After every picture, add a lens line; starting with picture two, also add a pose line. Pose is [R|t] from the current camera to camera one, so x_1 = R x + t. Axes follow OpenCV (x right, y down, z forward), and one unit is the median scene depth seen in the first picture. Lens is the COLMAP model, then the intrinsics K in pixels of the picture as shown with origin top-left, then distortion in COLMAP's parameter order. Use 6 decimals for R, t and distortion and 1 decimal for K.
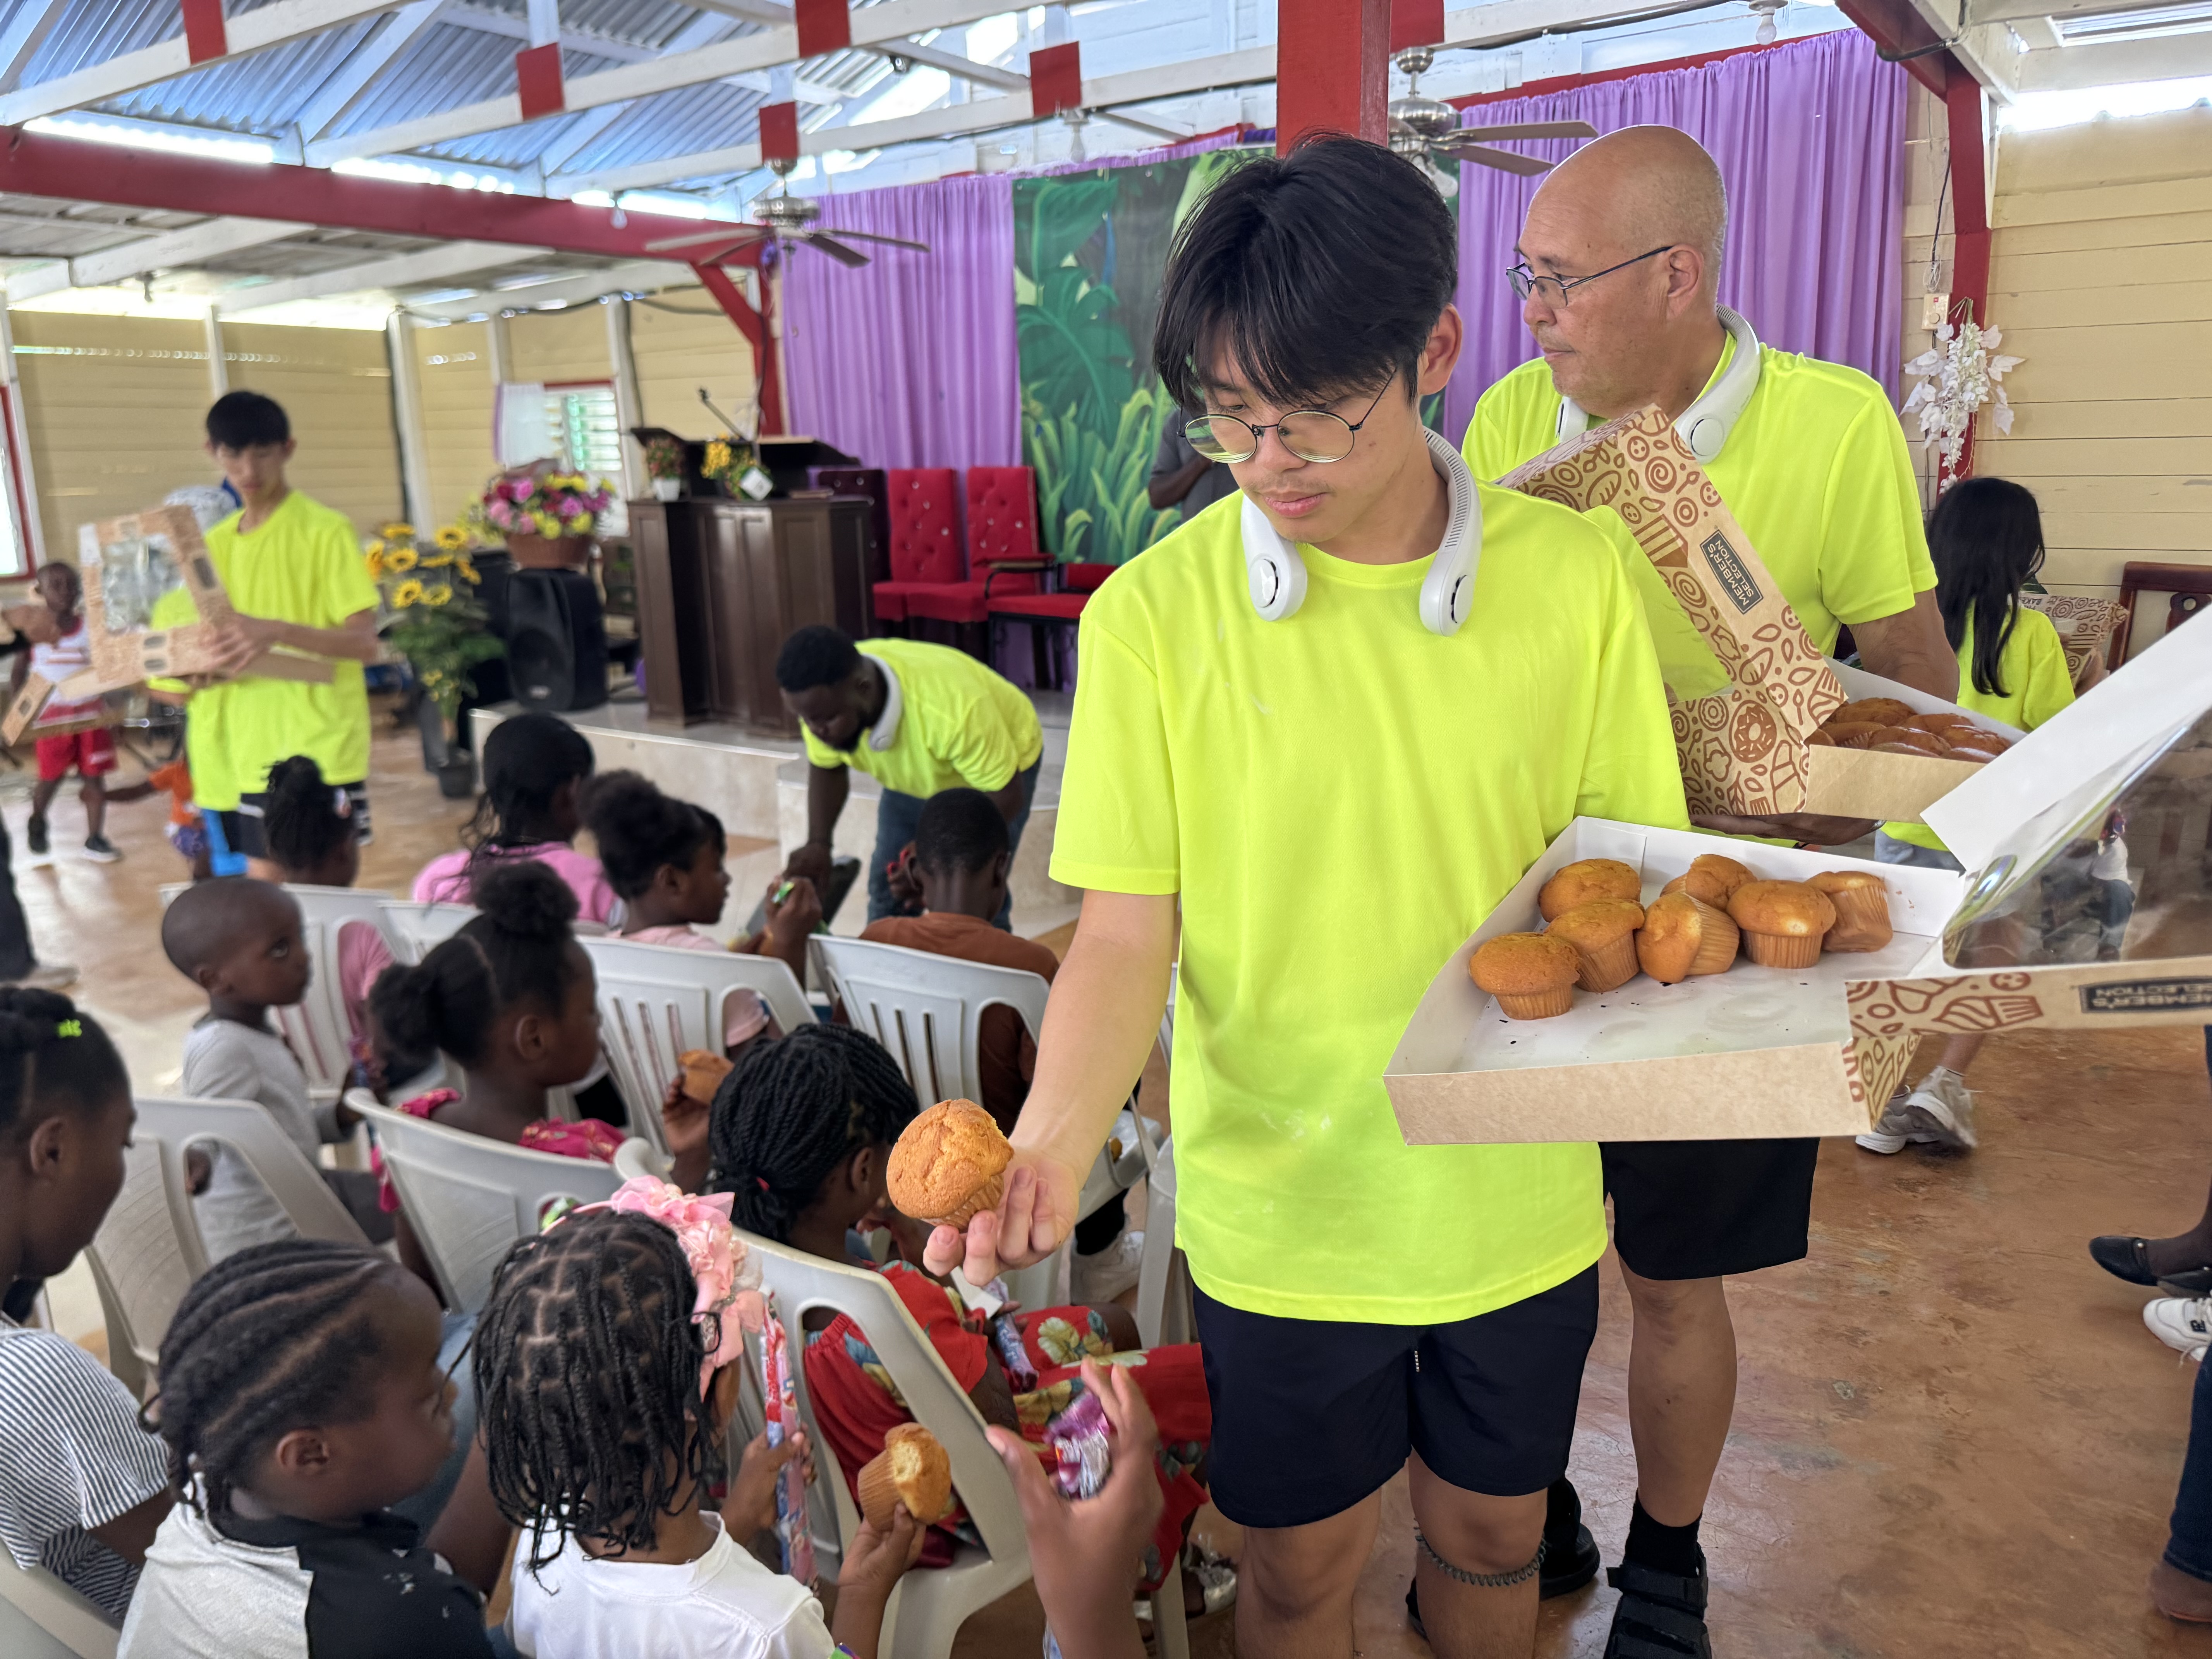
lens RADIAL K [[1707.8, 0, 1105.4], [0, 1707.8, 874.7], [0, 0, 1]] dist [0.006572, 0.000978]
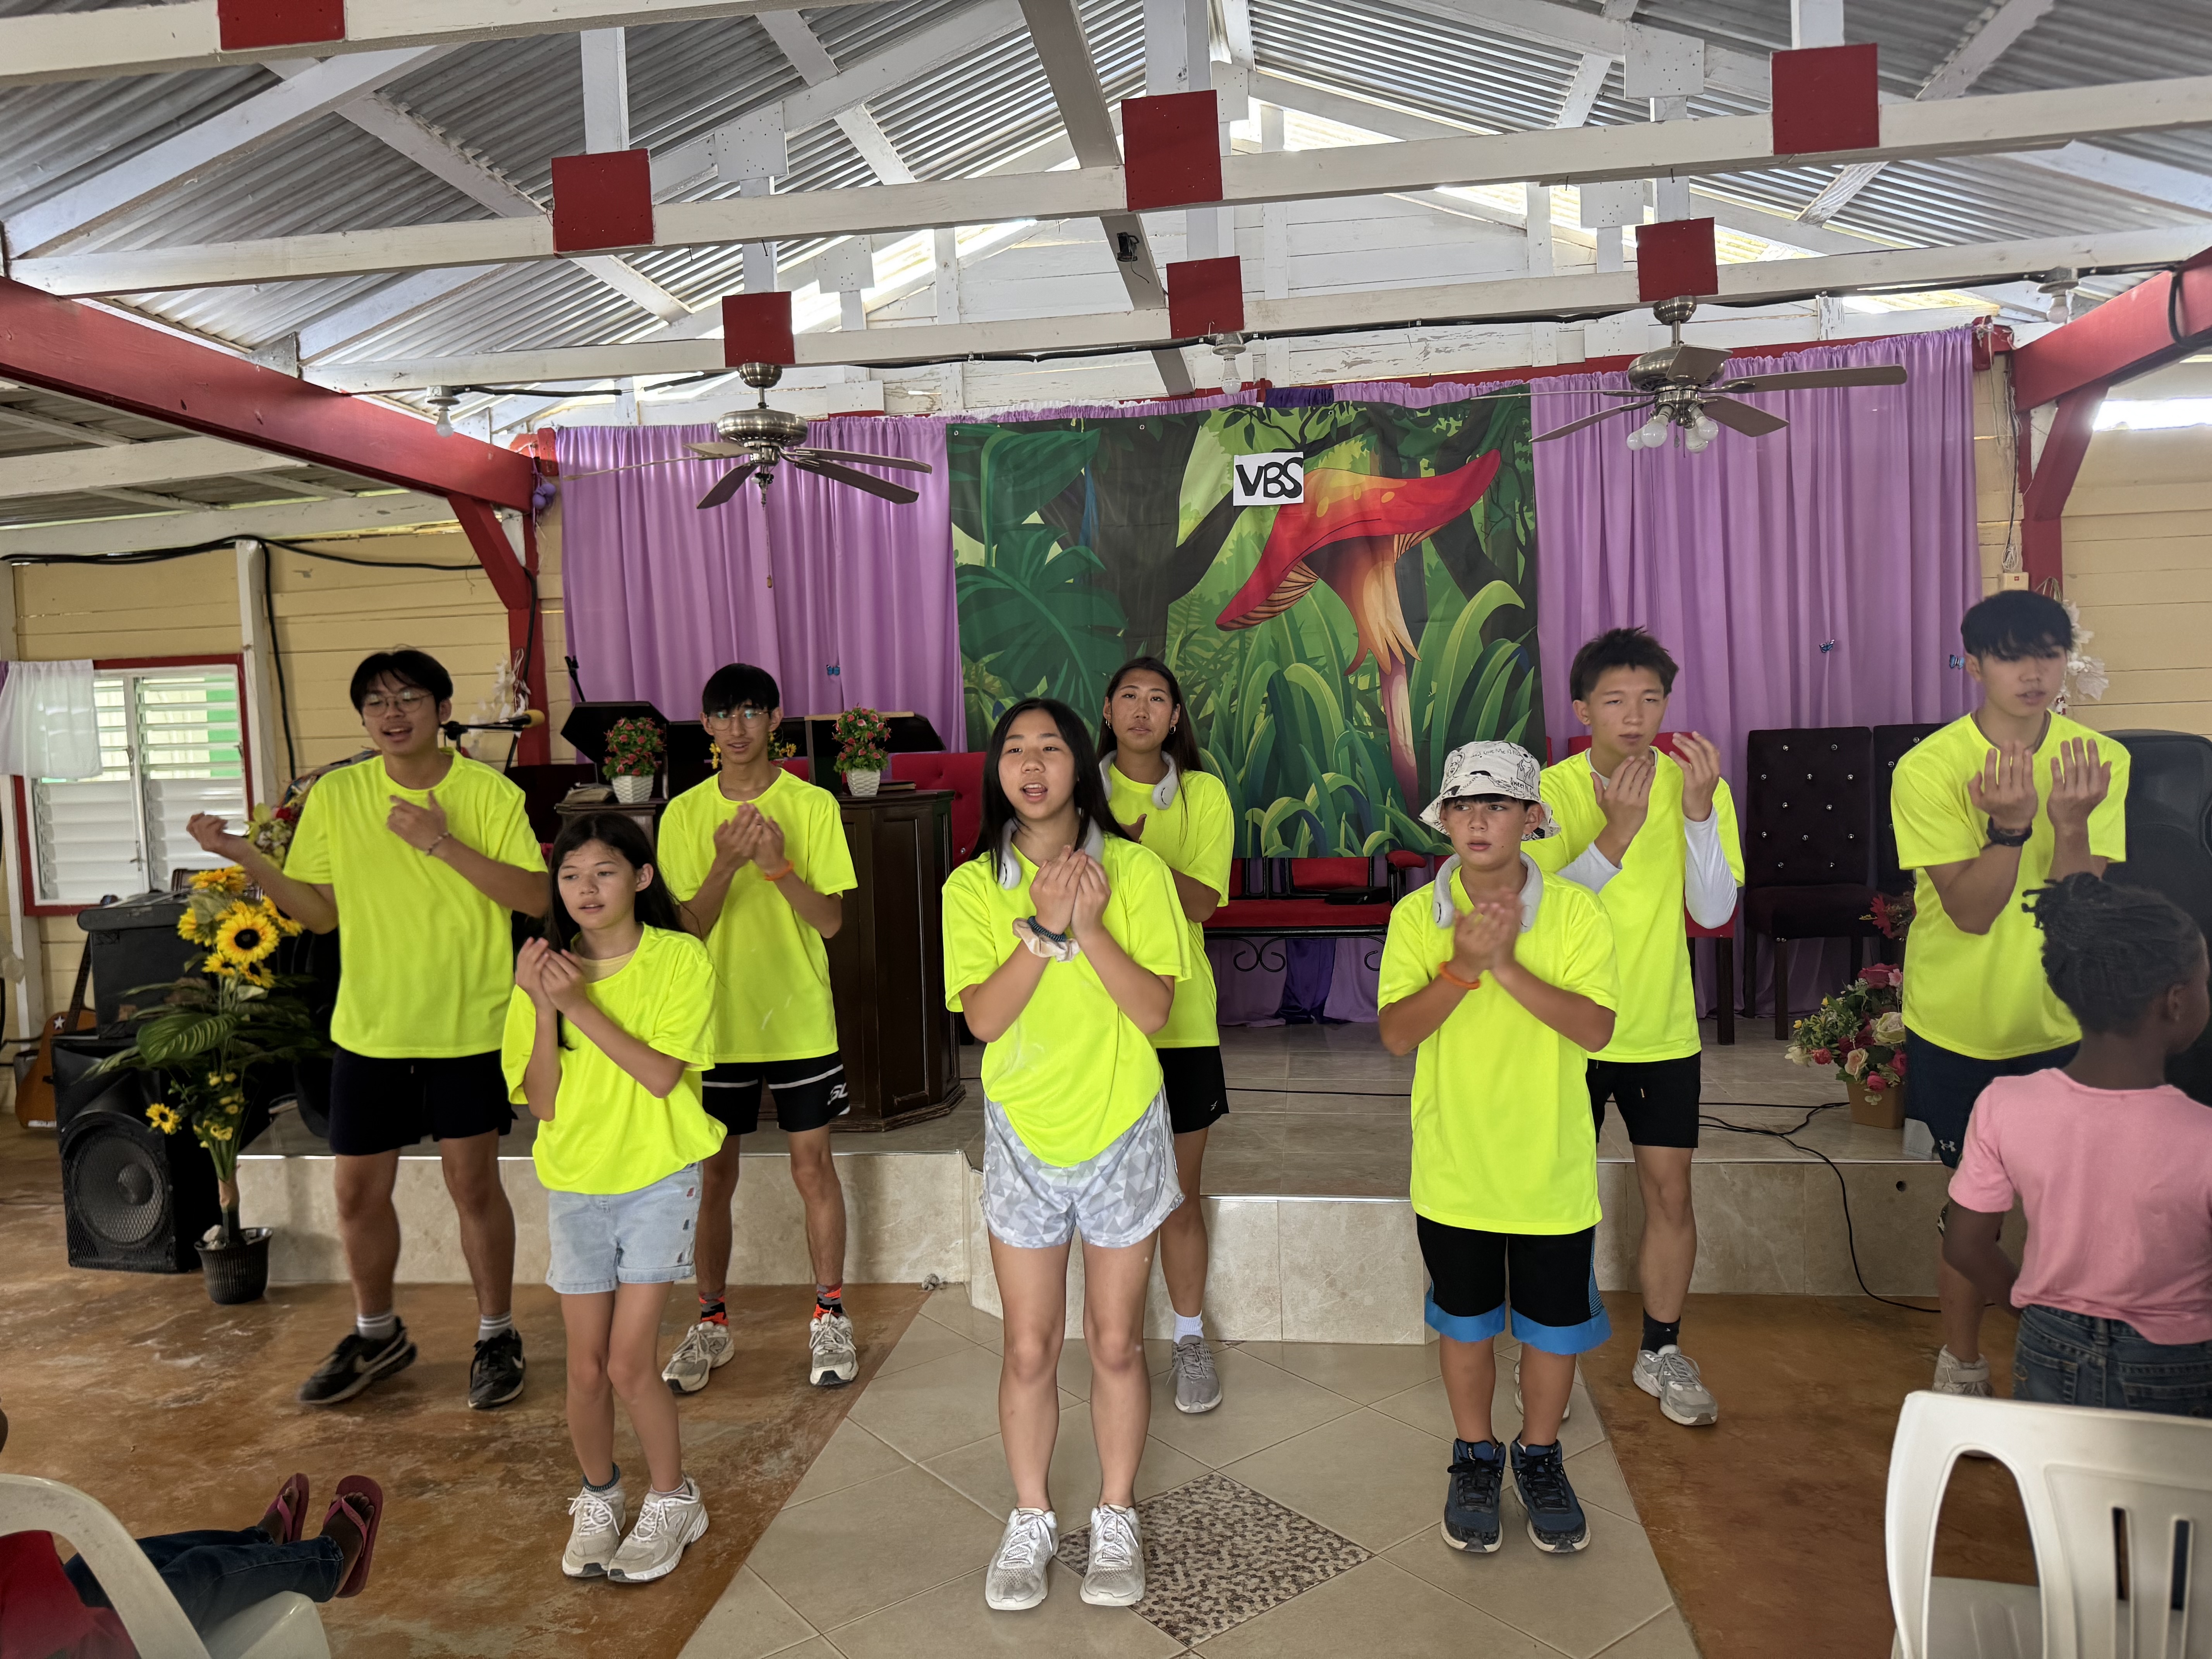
lens RADIAL K [[1529.7, 0, 1106.0], [0, 1529.7, 829.5], [0, 0, 1]] dist [0.042996, -0.048009]
pose [[0.866883, -0.046076, 0.496378, -0.377459], [0.140809, 0.977805, -0.155147, -0.079609], [-0.478212, 0.204389, 0.854130, 0.350901]]
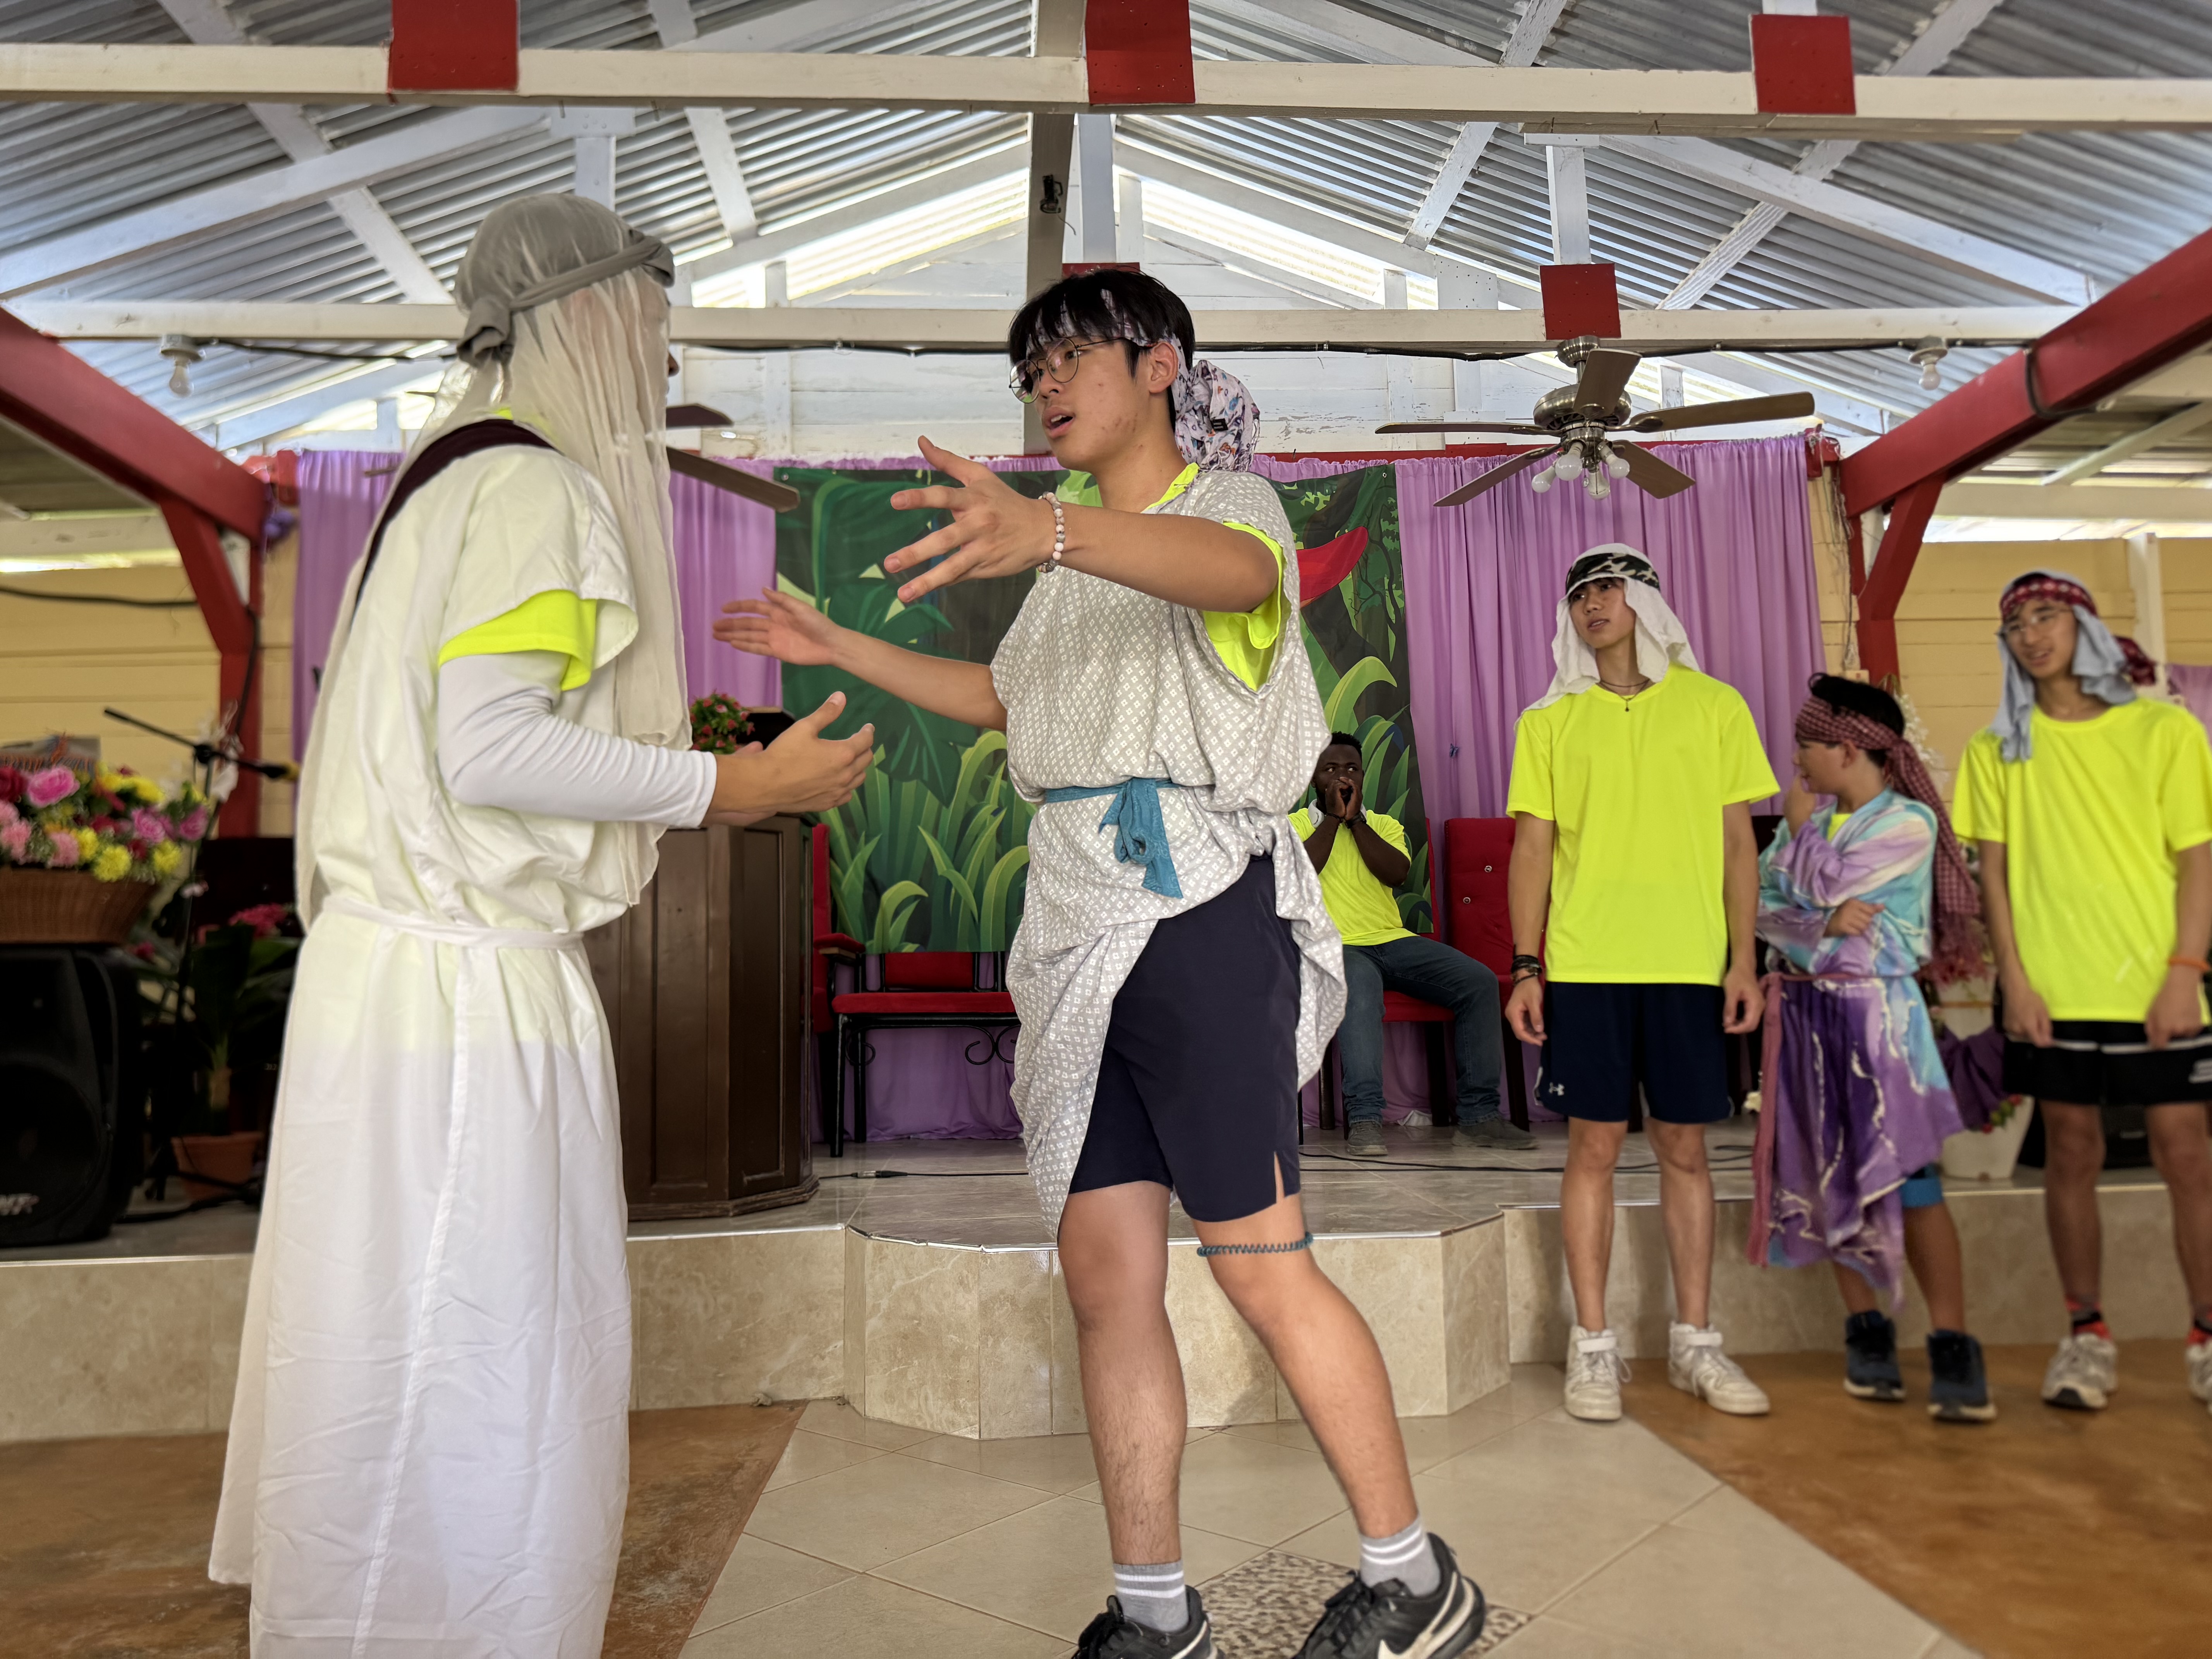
lens RADIAL K [[1531.8, 0, 1106.6], [0, 1531.8, 877.2], [0, 0, 1]] dist [0.041015, -0.056801]
pose [[0.750965, 0.042387, 0.658980, -0.392254], [0.173180, 0.950365, -0.258484, -0.028038], [-0.637228, 0.308235, 0.706351, 0.477656]]
